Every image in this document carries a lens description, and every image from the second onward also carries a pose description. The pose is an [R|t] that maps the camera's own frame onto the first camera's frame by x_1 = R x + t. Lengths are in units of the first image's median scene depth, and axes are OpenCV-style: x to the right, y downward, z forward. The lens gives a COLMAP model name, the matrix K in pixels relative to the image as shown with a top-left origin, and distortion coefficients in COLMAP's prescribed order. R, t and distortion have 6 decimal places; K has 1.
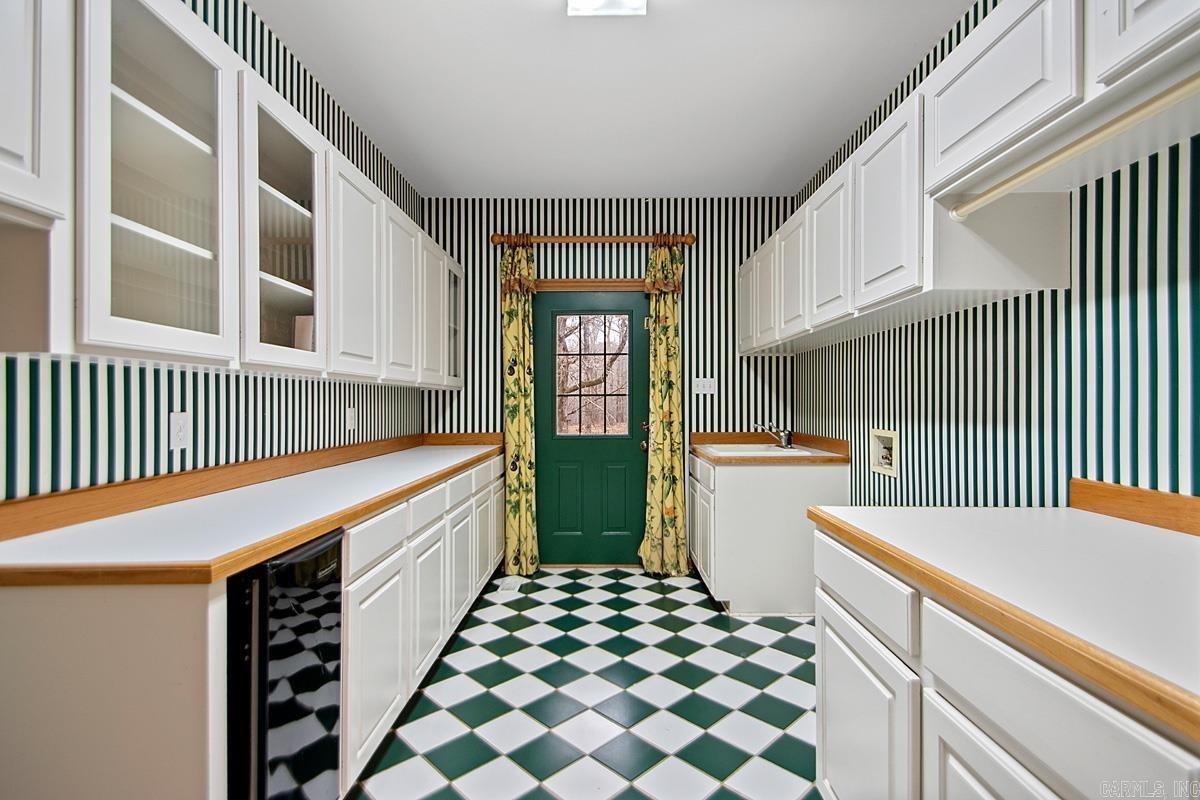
lens RADIAL K [[556.5, 0, 600.0], [0, 556.5, 403.8], [0, 0, 1]] dist [0.027049, -0.013041]
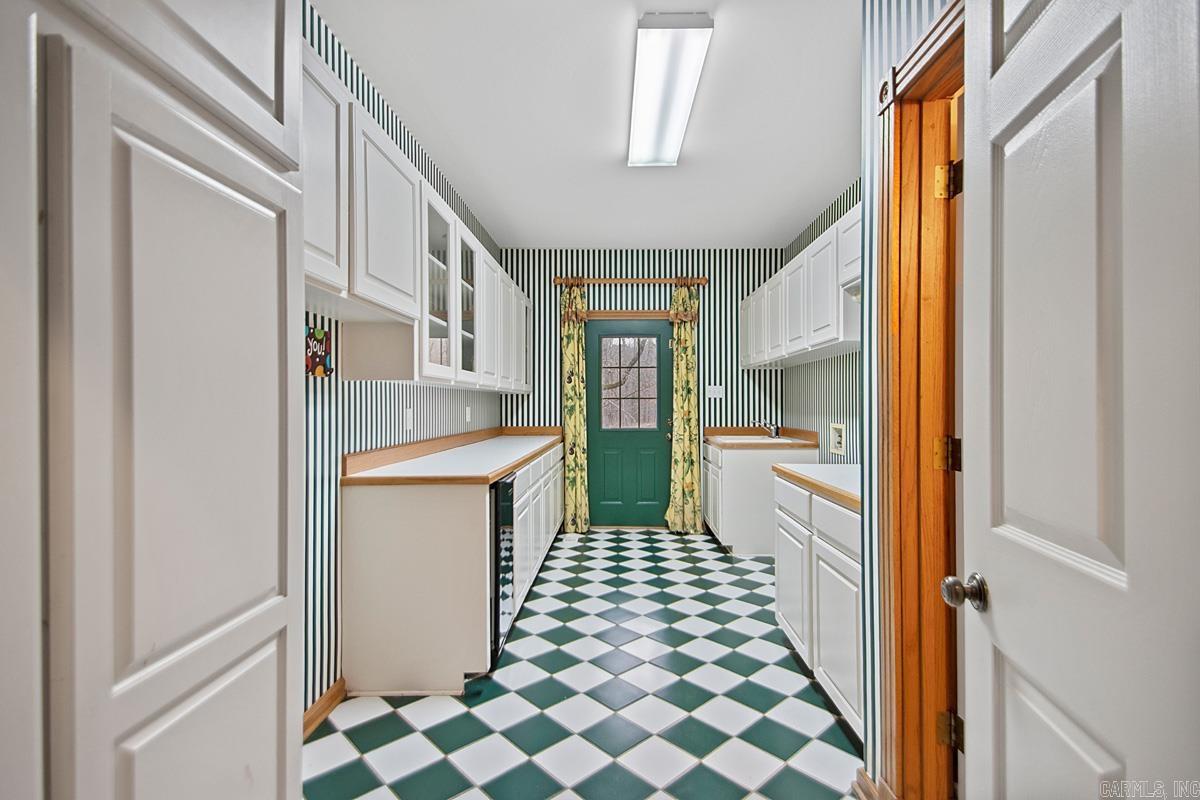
lens RADIAL K [[556.5, 0, 596.1], [0, 556.5, 387.4], [0, 0, 1]] dist [0.027049, -0.013041]
pose [[0.999546, 0.003619, -0.029925, -0.055962], [-0.004571, 0.999484, -0.031799, 0.000964], [0.029795, 0.031921, 0.999046, -0.337717]]
